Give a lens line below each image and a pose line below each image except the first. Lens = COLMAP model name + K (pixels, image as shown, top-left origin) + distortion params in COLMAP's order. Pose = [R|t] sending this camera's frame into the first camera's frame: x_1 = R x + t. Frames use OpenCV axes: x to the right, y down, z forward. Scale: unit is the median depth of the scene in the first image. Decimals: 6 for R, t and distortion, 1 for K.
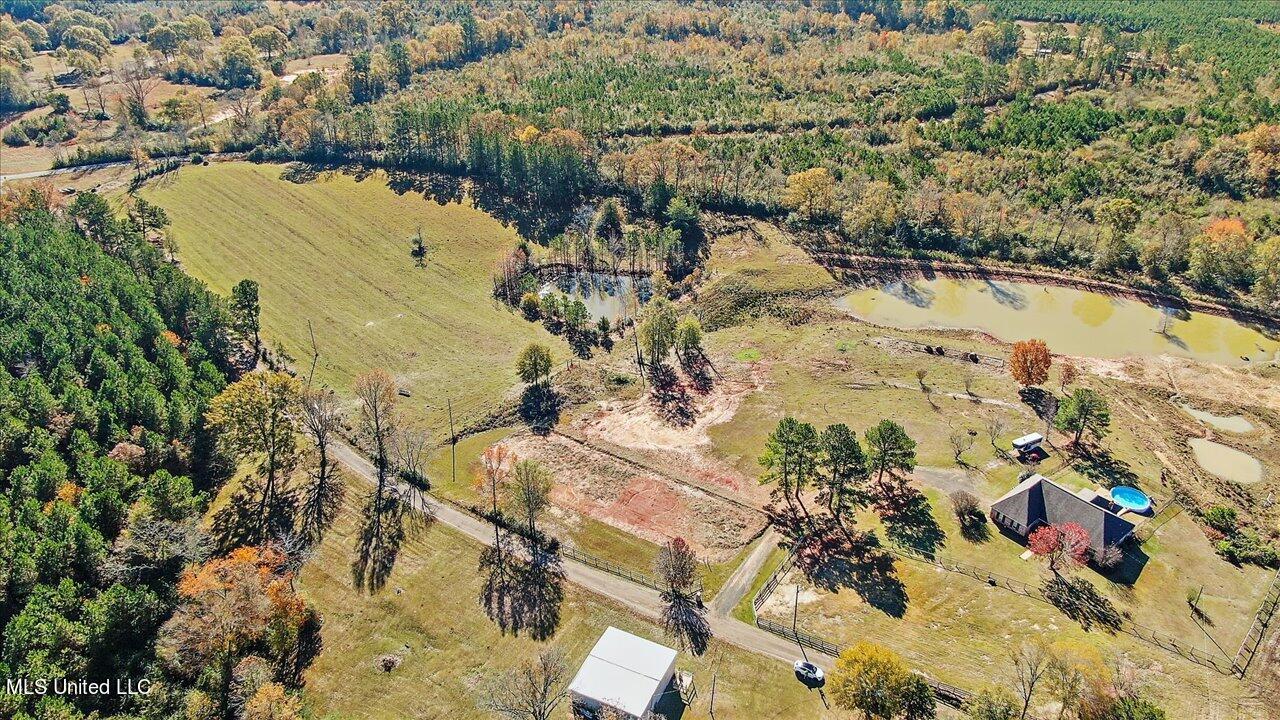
lens RADIAL K [[921.9, 0, 635.6], [0, 921.9, 359.3], [0, 0, 1]] dist [-0.023884, 0.008404]
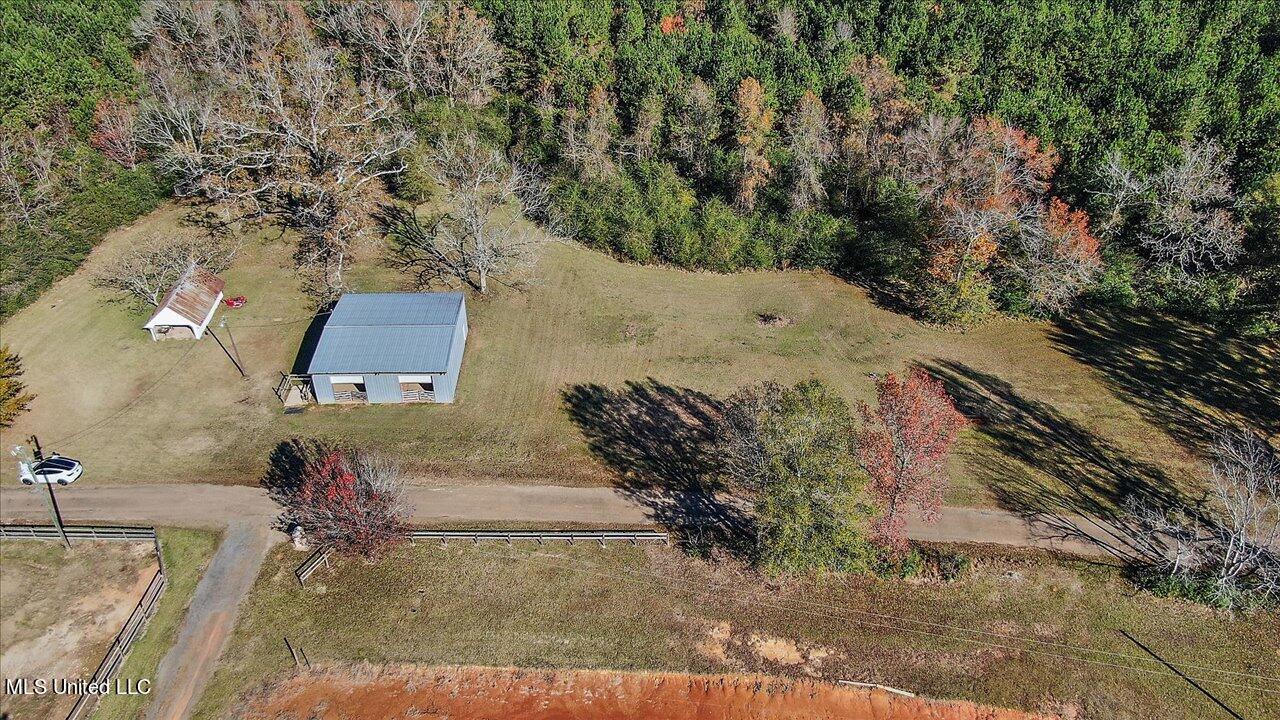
lens RADIAL K [[921.9, 0, 635.6], [0, 921.9, 359.3], [0, 0, 1]] dist [-0.023884, 0.008404]
pose [[-0.888222, 0.257408, -0.380530, 0.044743], [-0.237802, 0.451096, 0.860211, -0.114590], [0.393081, 0.854549, -0.339461, 0.699885]]
